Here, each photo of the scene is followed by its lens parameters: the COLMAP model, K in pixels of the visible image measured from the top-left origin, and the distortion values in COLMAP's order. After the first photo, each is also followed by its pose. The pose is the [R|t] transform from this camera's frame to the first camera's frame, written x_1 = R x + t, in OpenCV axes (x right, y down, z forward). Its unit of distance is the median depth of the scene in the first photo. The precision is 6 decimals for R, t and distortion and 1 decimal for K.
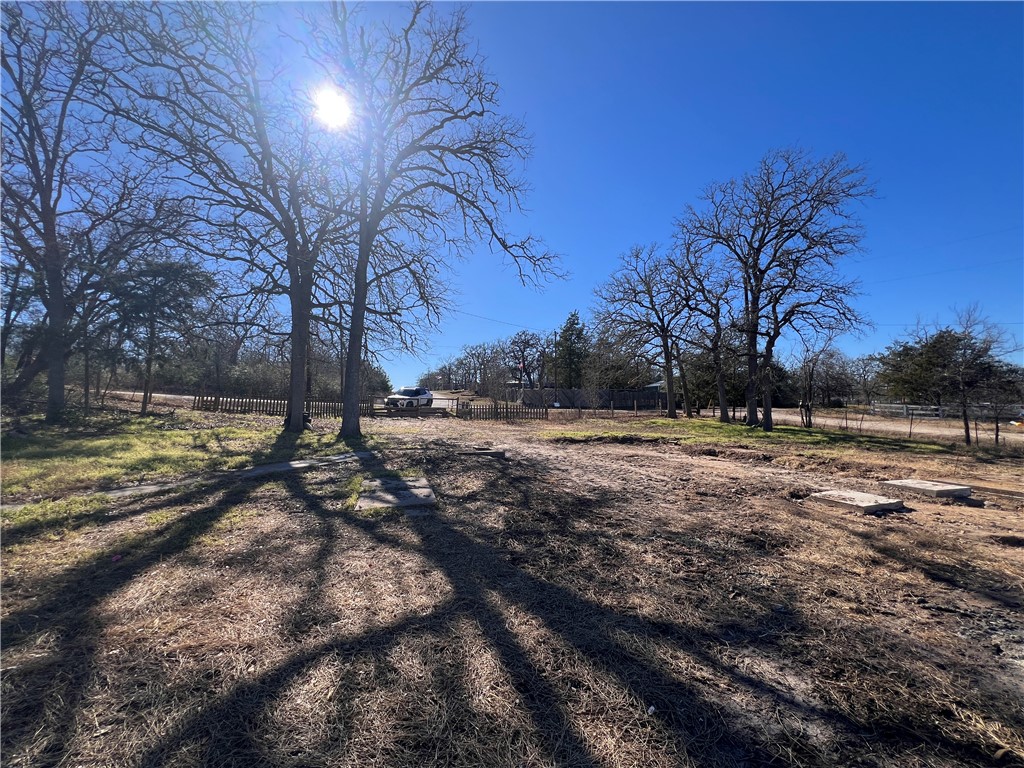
lens RADIAL K [[410.3, 0, 510.5], [0, 410.3, 380.6], [0, 0, 1]] dist [-0.000412, 0.000691]
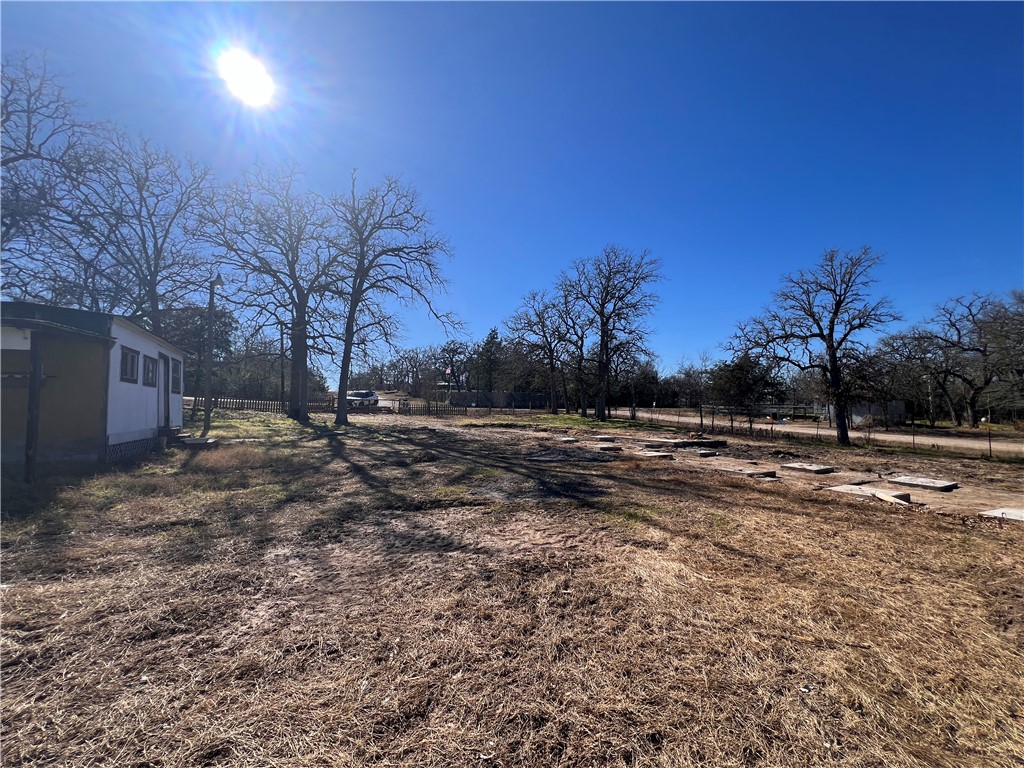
lens RADIAL K [[410.3, 0, 510.5], [0, 410.3, 380.6], [0, 0, 1]] dist [-0.000412, 0.000691]
pose [[0.985788, 0.014134, 0.167398, 0.002748], [-0.014275, 0.999898, -0.000365, -0.022817], [-0.167387, -0.002030, 0.985889, -0.366614]]
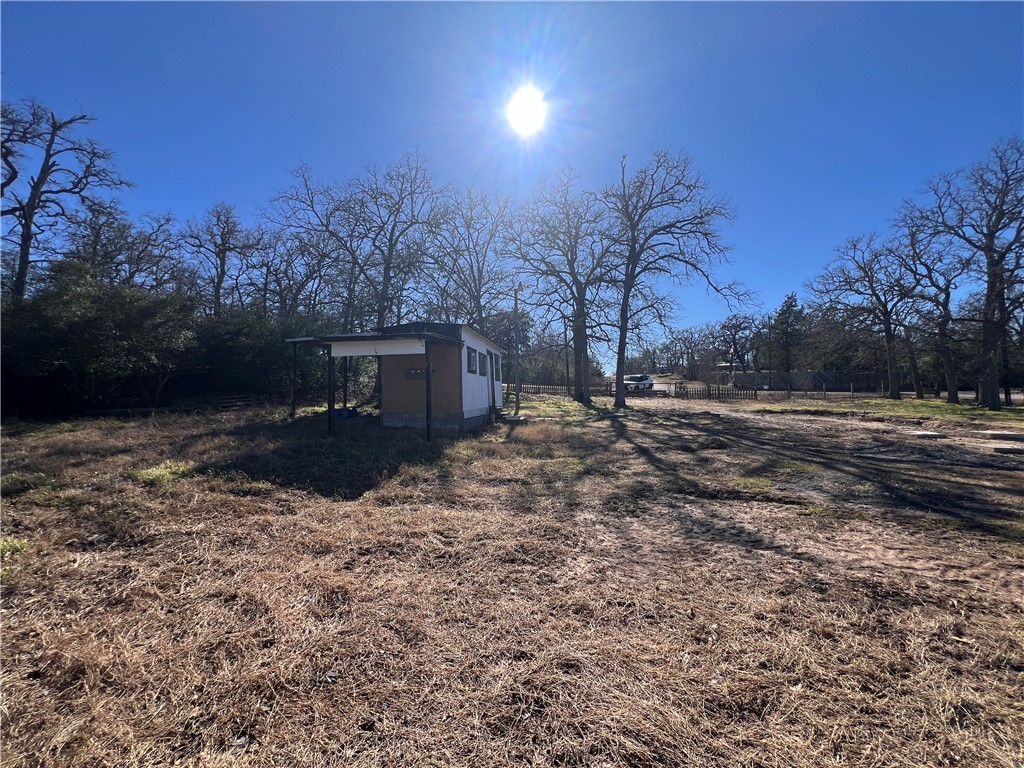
lens RADIAL K [[410.3, 0, 510.5], [0, 410.3, 380.6], [0, 0, 1]] dist [-0.000412, 0.000691]
pose [[0.890365, -0.014266, -0.455024, -0.004021], [0.032745, 0.998927, 0.032754, -0.022319], [0.454068, -0.044063, 0.889877, -0.369341]]
